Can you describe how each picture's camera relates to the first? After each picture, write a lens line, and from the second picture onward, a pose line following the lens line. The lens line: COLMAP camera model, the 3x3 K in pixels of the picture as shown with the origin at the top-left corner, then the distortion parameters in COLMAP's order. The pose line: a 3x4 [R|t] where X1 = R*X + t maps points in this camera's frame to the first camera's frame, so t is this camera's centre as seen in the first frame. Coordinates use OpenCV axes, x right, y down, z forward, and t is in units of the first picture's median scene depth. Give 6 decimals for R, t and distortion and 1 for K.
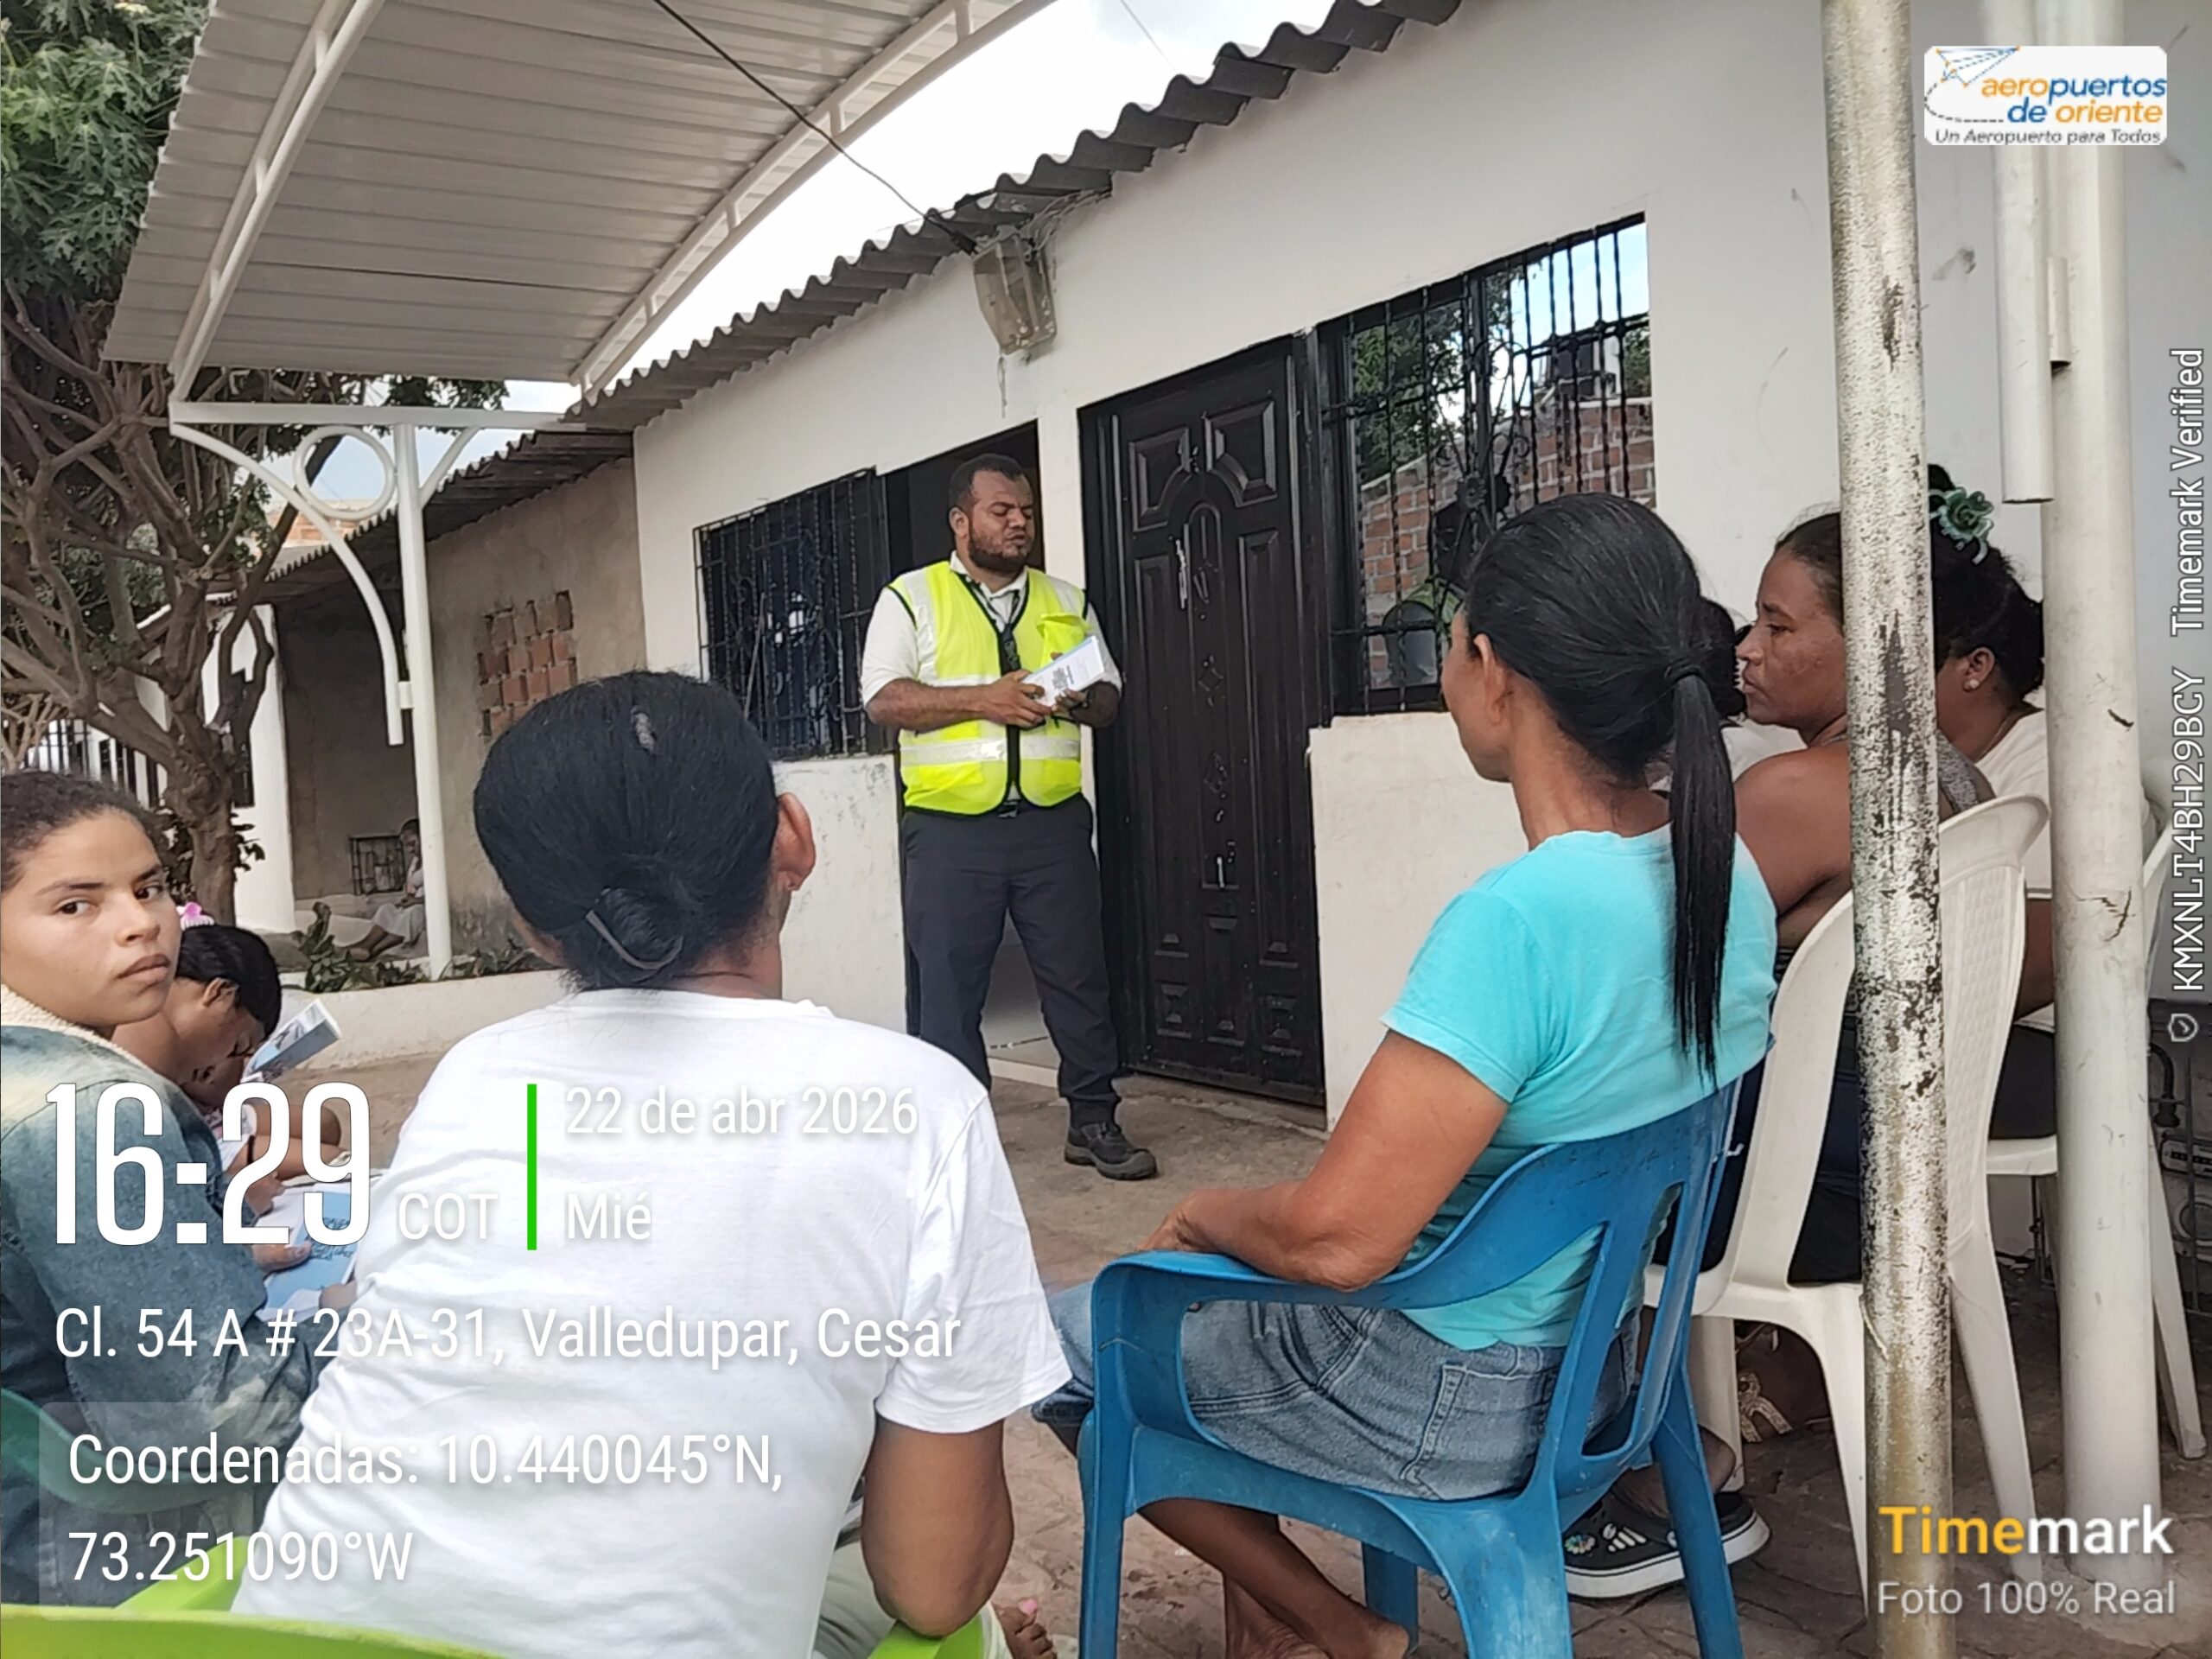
lens RADIAL K [[1645.8, 0, 1106.0], [0, 1645.8, 829.5], [0, 0, 1]] dist [0.072852, -0.118755]
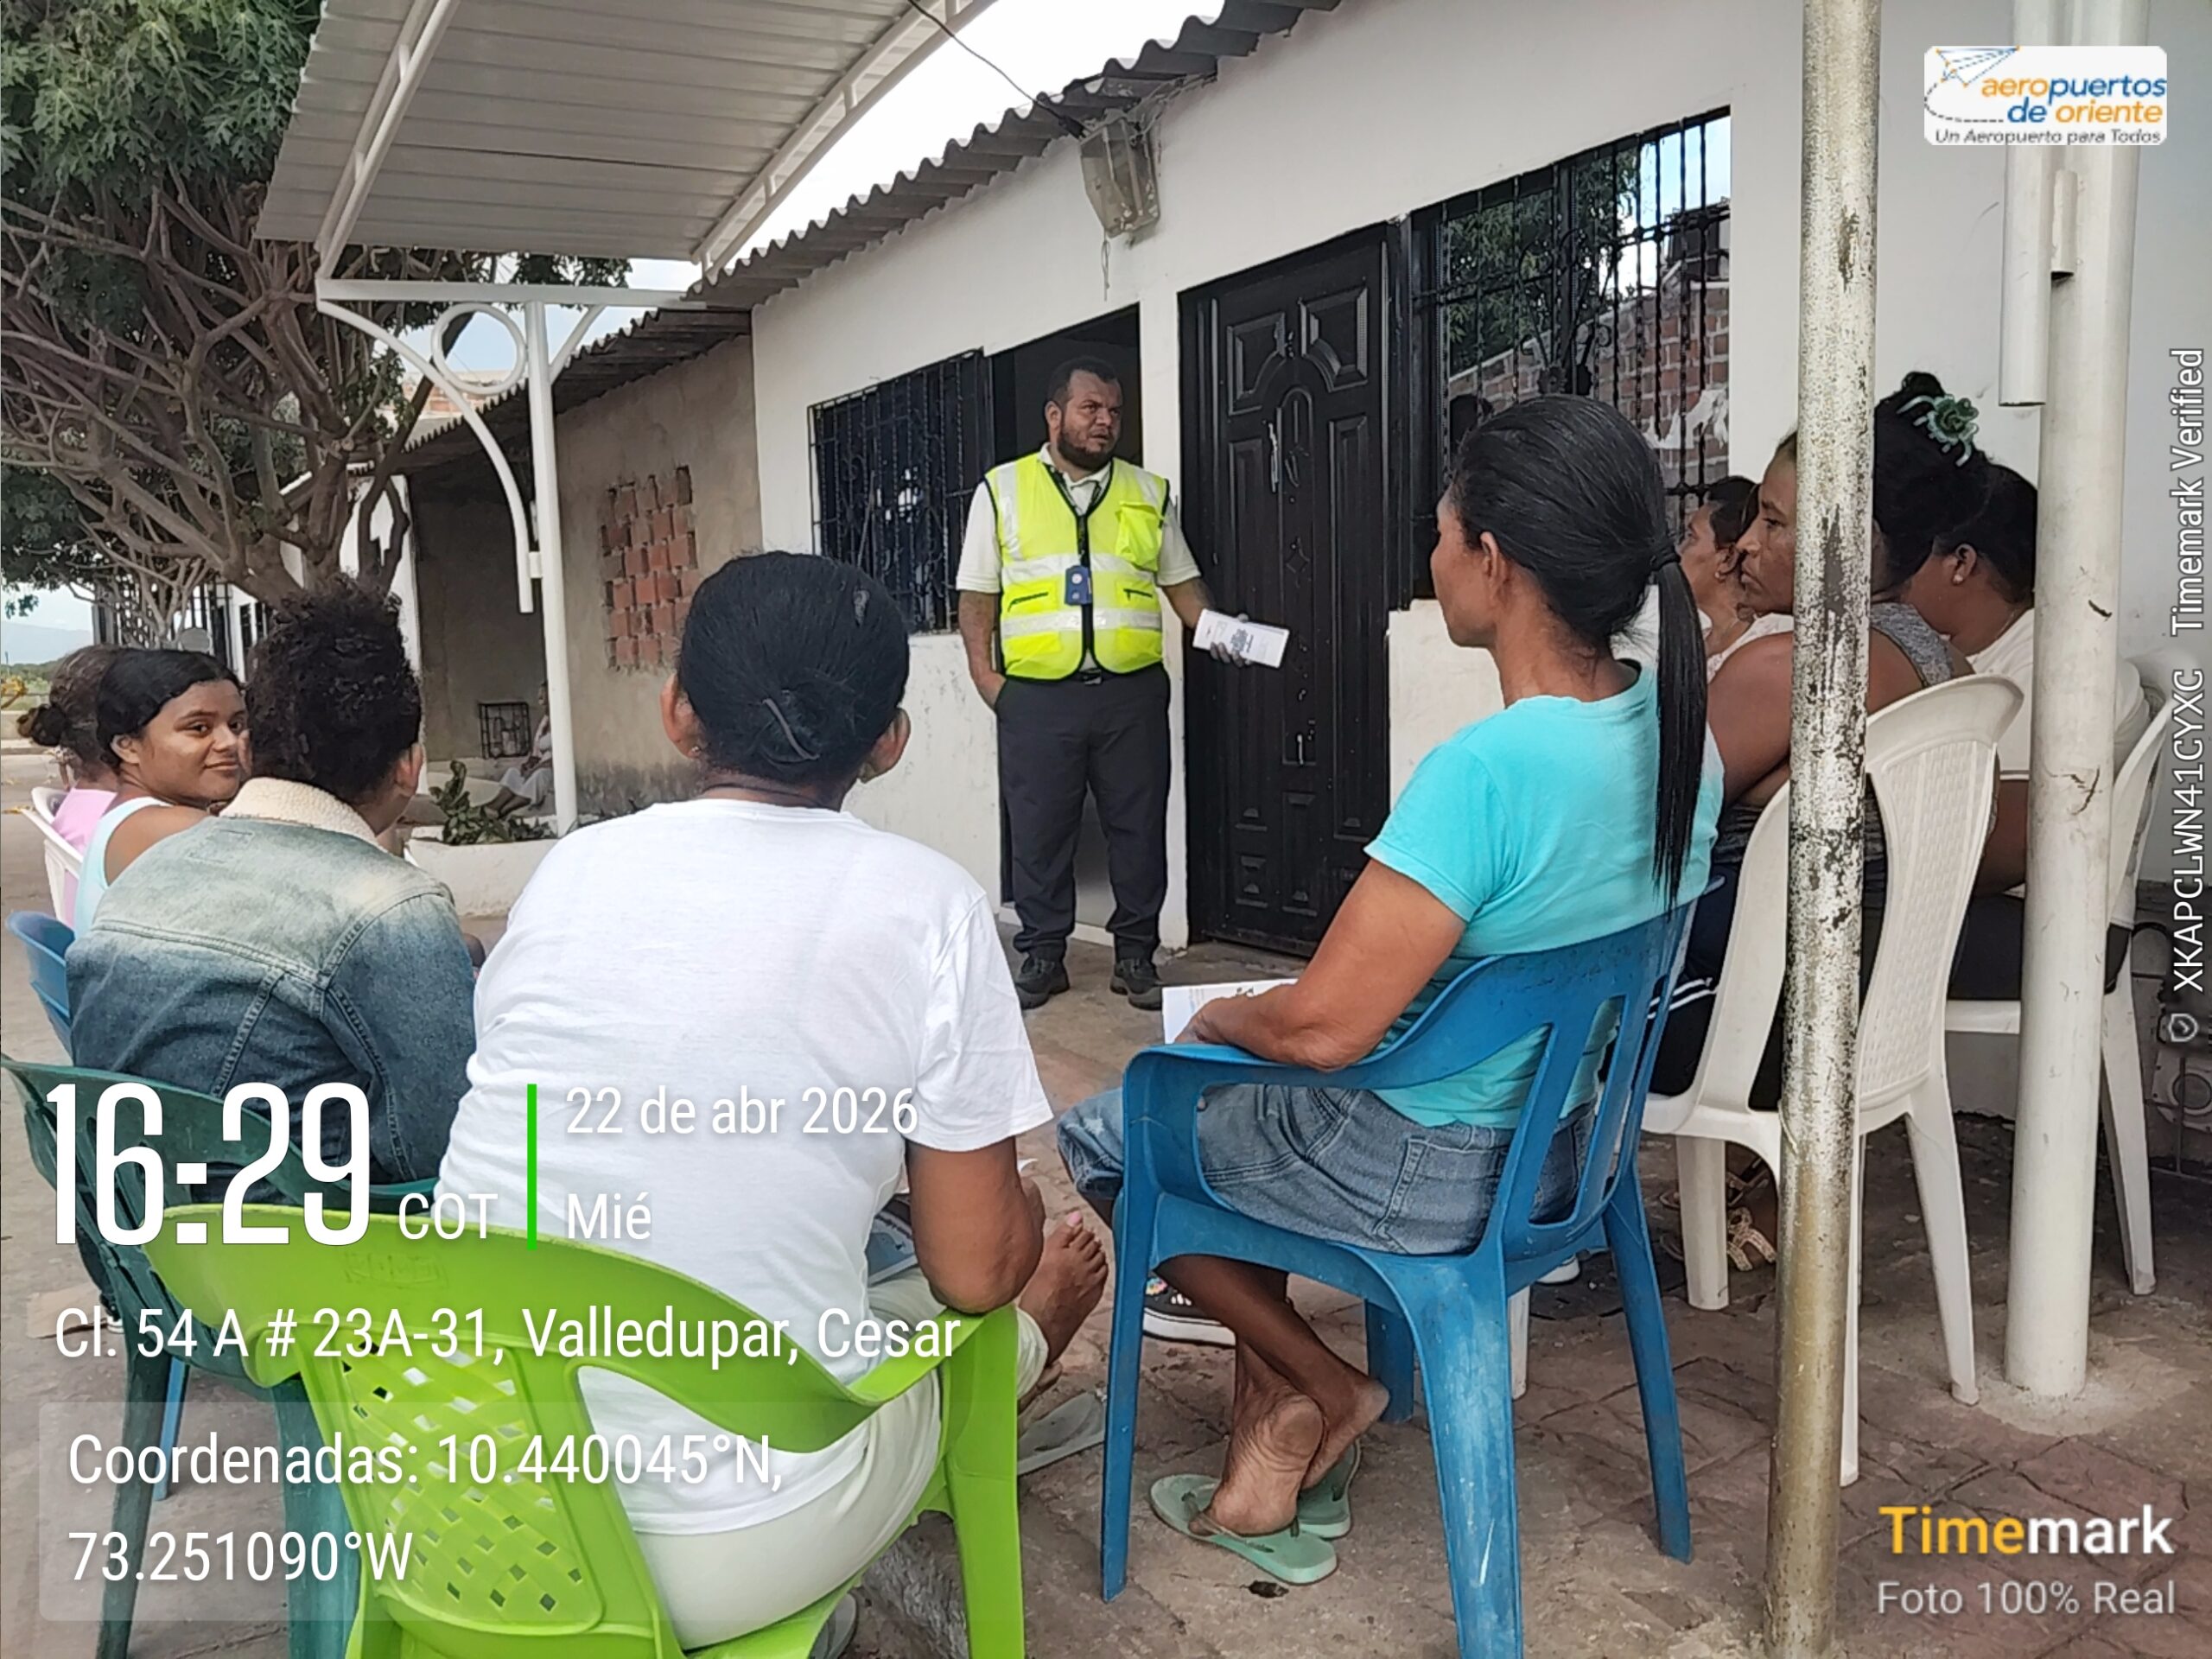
lens RADIAL K [[1834.0, 0, 1120.5], [0, 1834.0, 826.4], [0, 0, 1]] dist [0.079340, -0.163082]
pose [[0.996676, 0.027056, -0.076848, 0.041232], [-0.023162, 0.998424, 0.051117, 0.015960], [0.078110, -0.049167, 0.995732, -0.143600]]
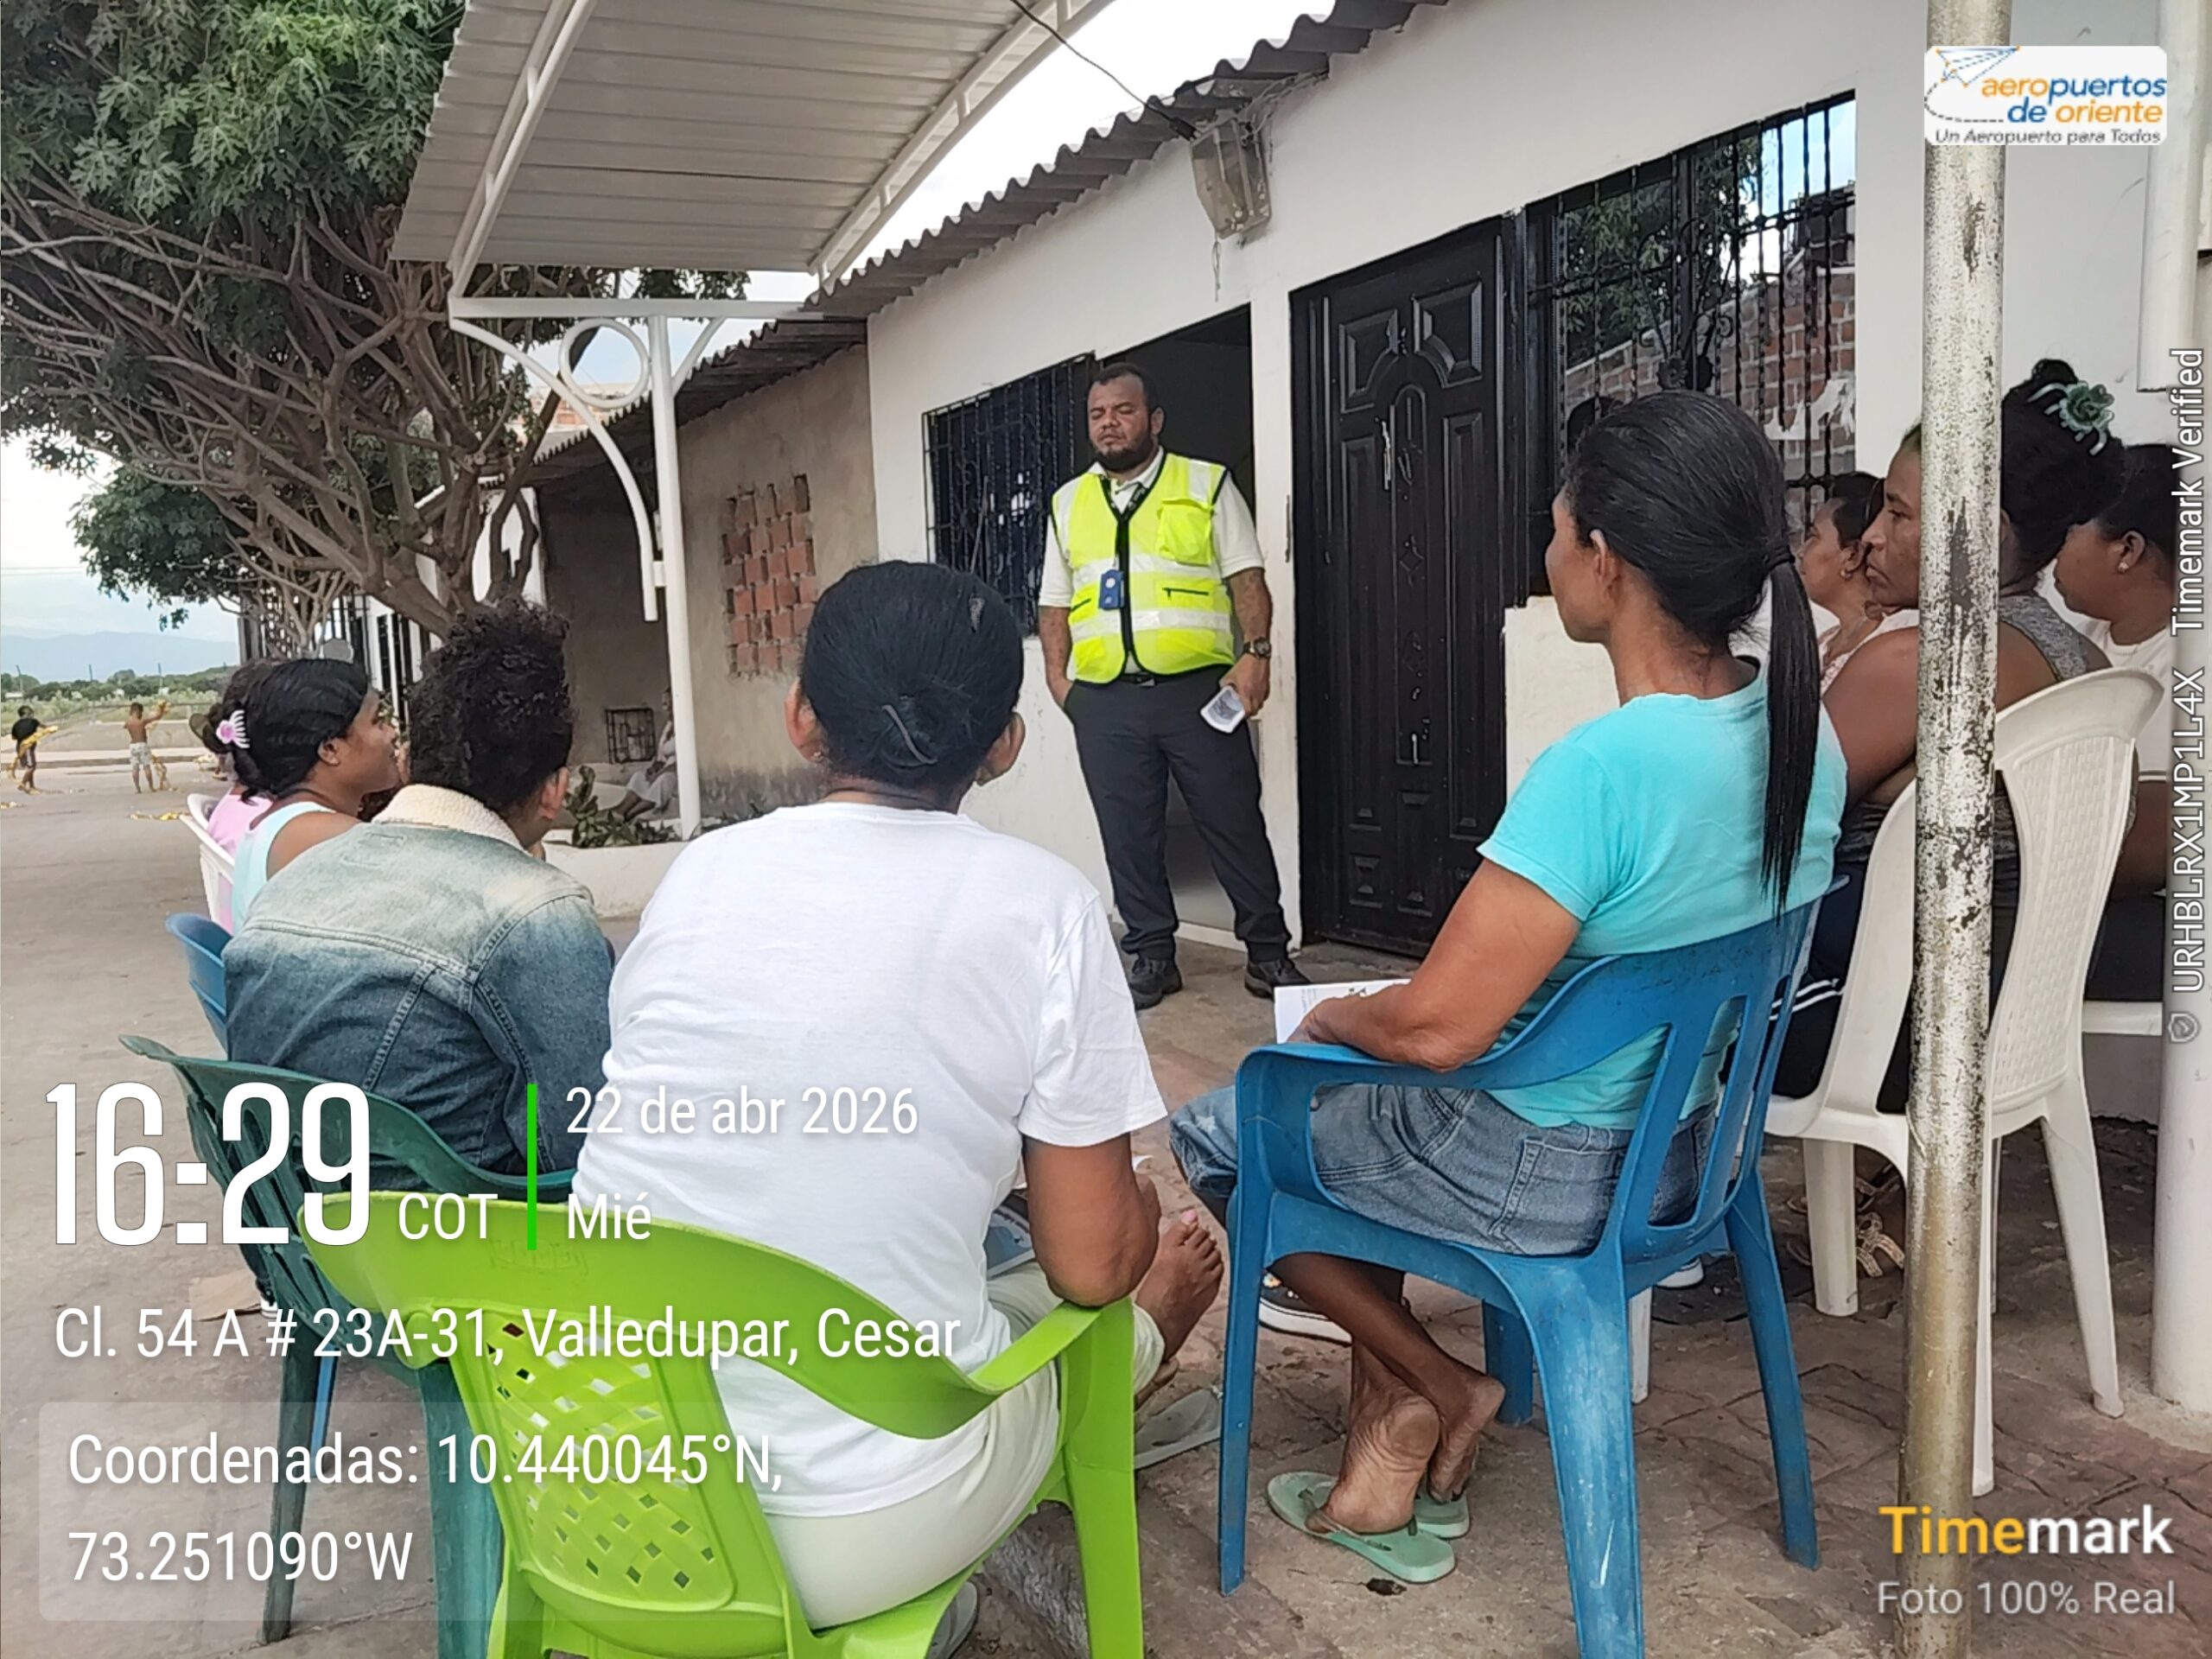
lens RADIAL K [[1850.2, 0, 1106.0], [0, 1850.2, 829.5], [0, 0, 1]] dist [0.077618, -0.169423]
pose [[0.989137, 0.023235, -0.145147, 0.042270], [-0.015587, 0.998441, 0.053606, 0.015315], [0.146166, -0.050761, 0.987957, -0.155787]]
